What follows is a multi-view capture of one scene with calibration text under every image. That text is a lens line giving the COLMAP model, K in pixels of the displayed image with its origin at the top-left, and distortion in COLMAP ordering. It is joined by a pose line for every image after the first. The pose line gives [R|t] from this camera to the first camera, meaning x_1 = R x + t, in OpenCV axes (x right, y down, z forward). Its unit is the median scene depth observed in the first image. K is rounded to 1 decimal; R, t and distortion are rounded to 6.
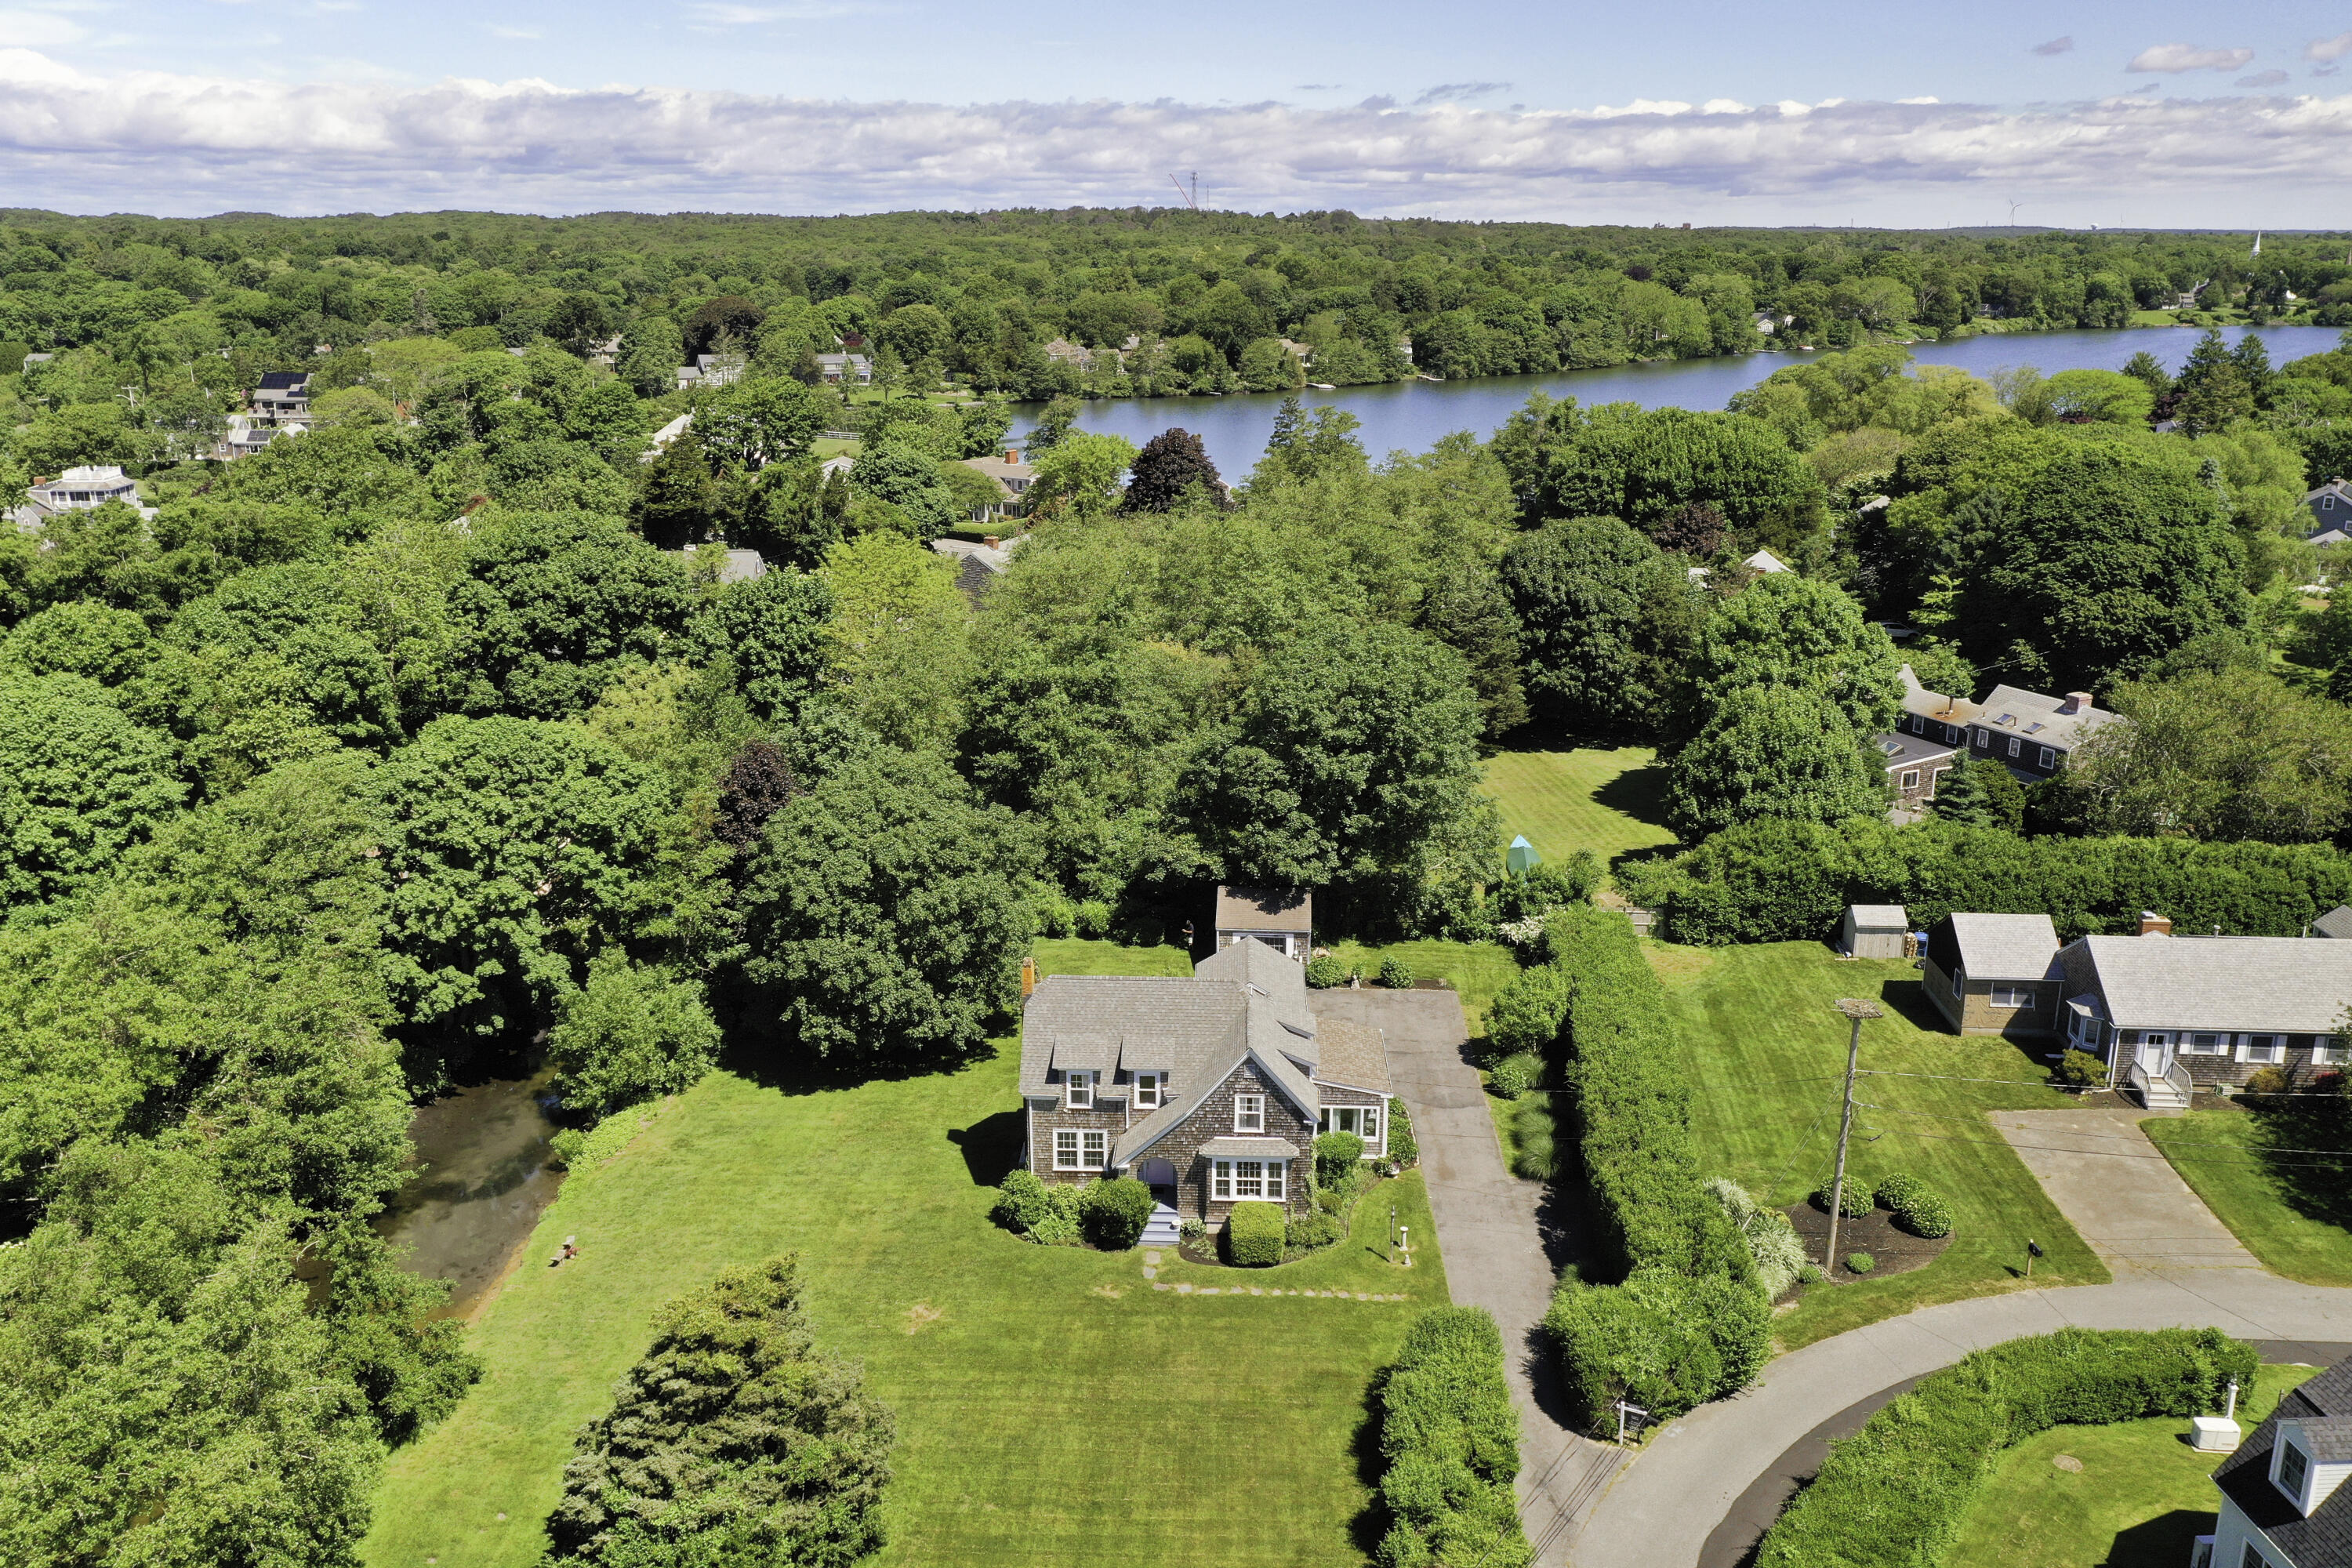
lens RADIAL K [[1876.6, 0, 1170.1], [0, 1876.6, 780.5], [0, 0, 1]] dist [0.021361, 0.010477]
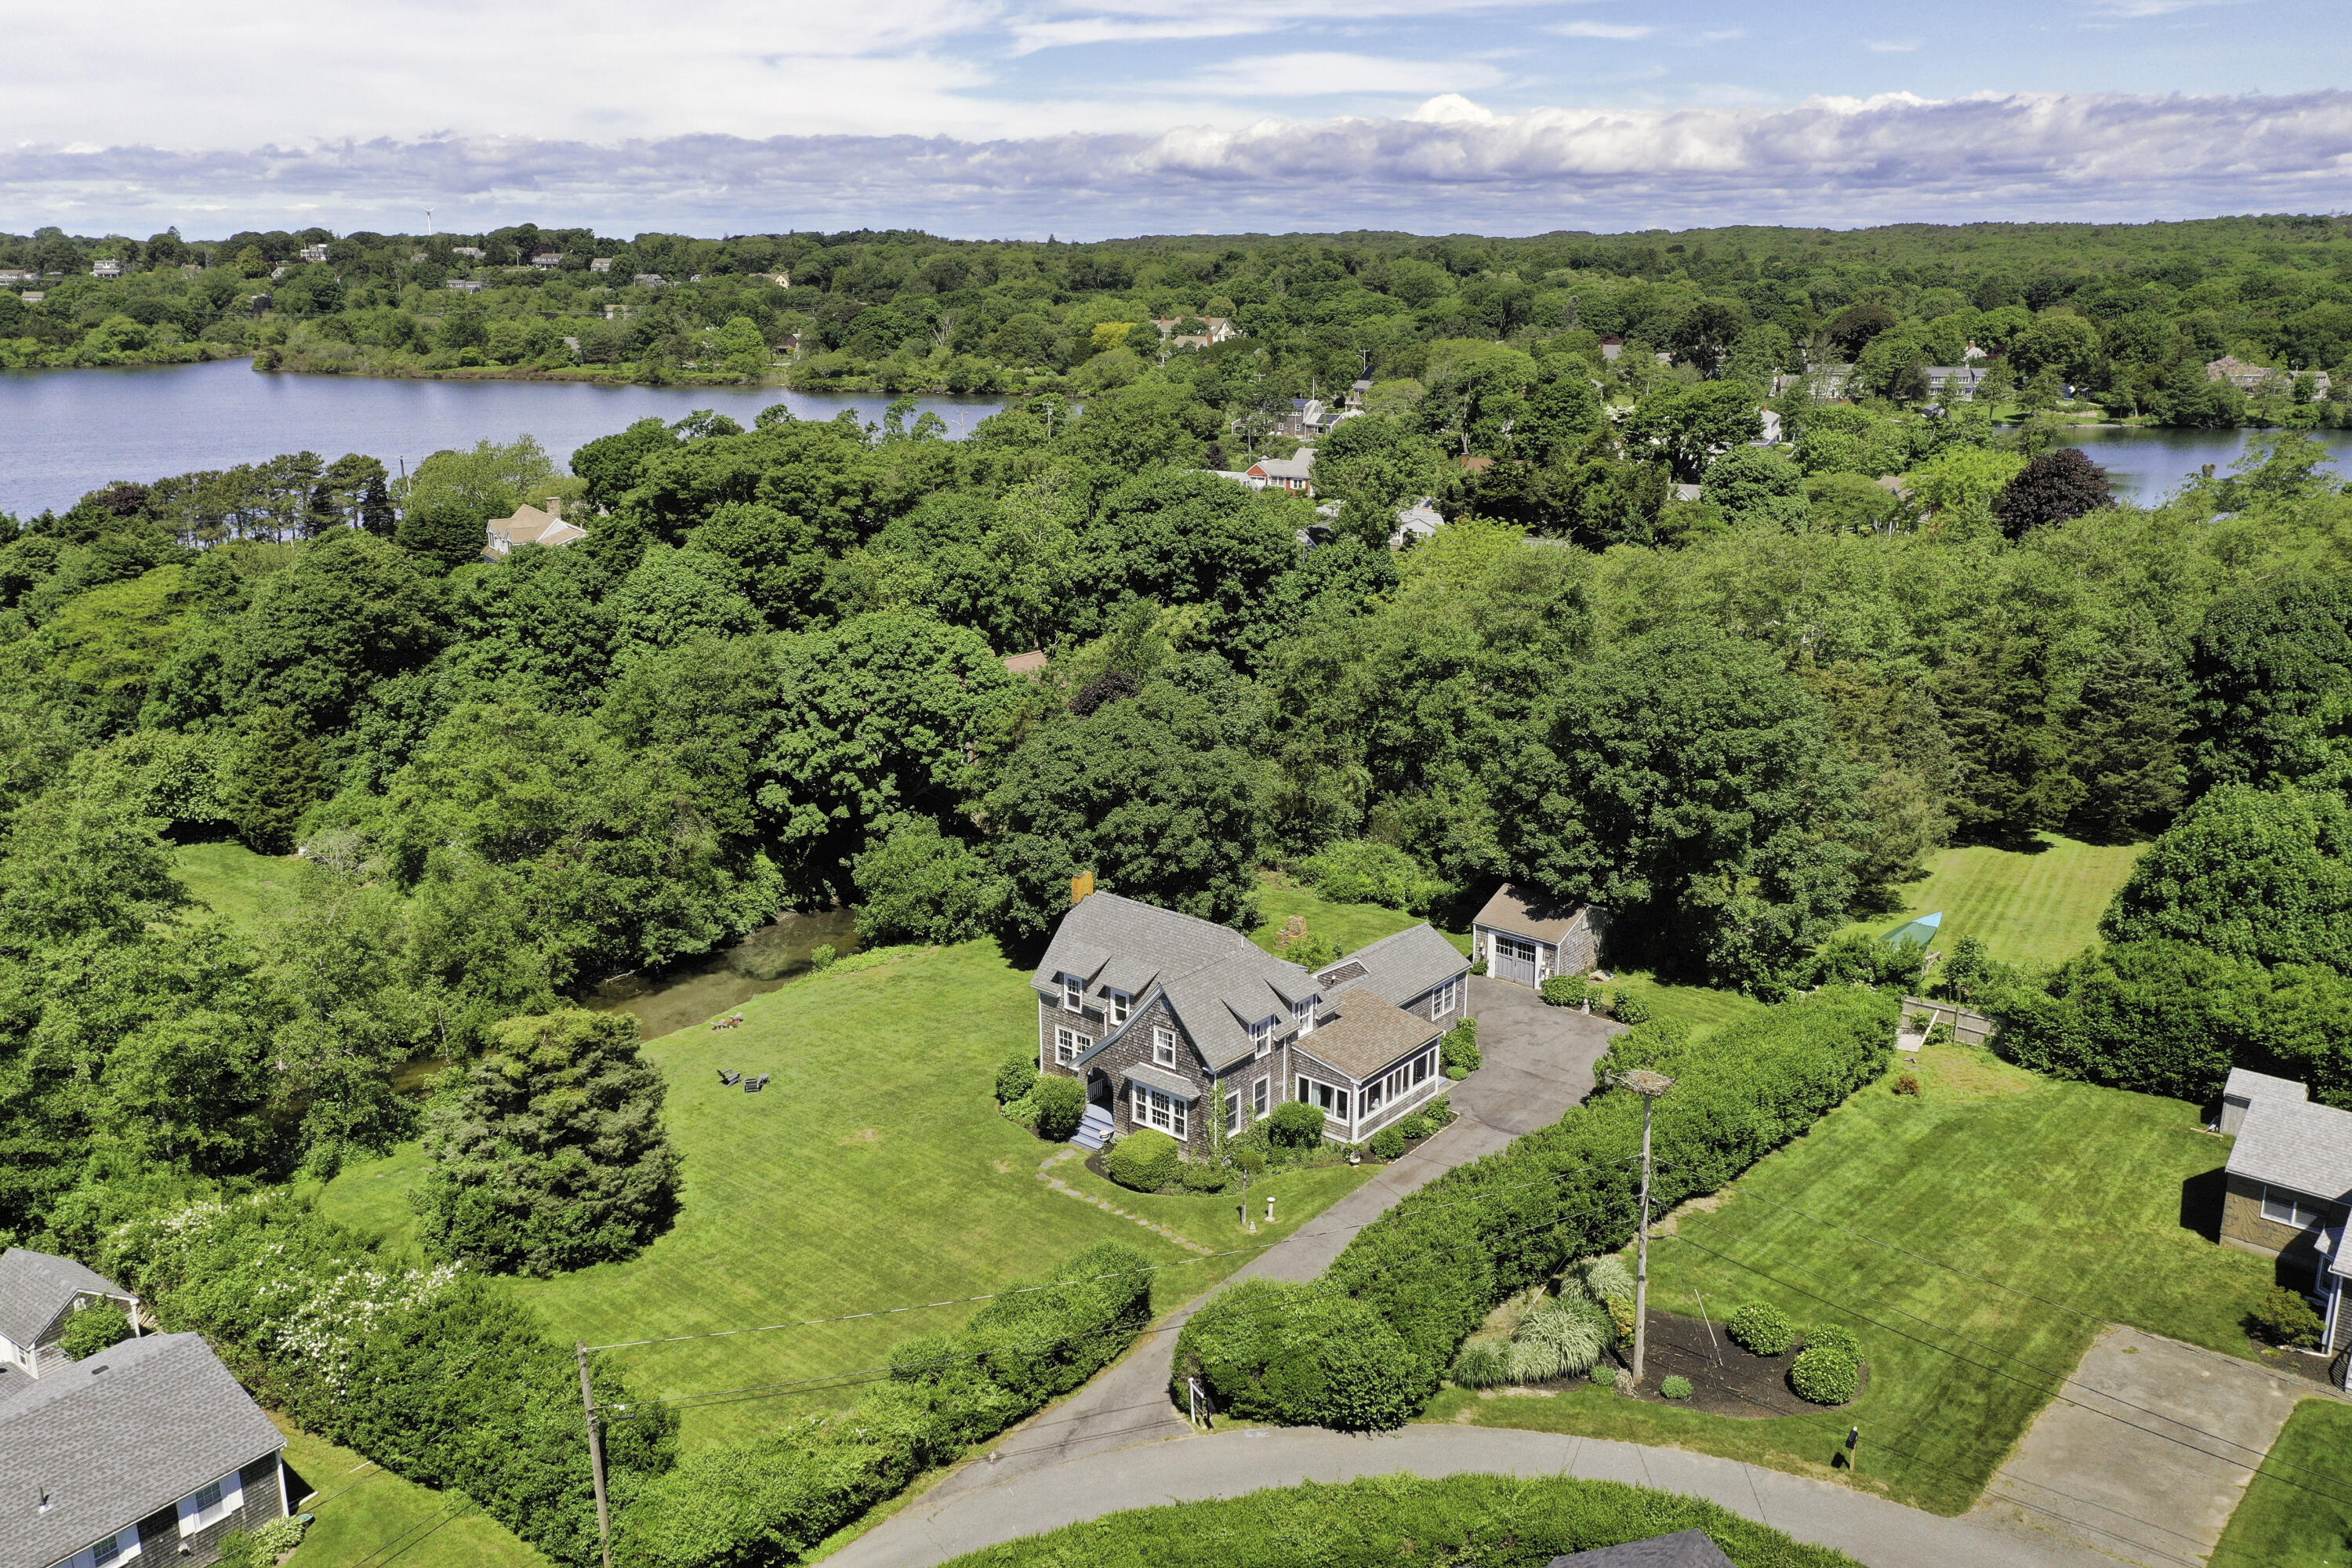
lens RADIAL K [[1876.6, 0, 1170.5], [0, 1876.6, 780.0], [0, 0, 1]] dist [0.021361, 0.010477]
pose [[0.793167, 0.163585, -0.586623, 0.456136], [-0.168022, 0.984643, 0.047394, -0.013836], [0.585367, 0.060974, 0.808472, 0.107047]]
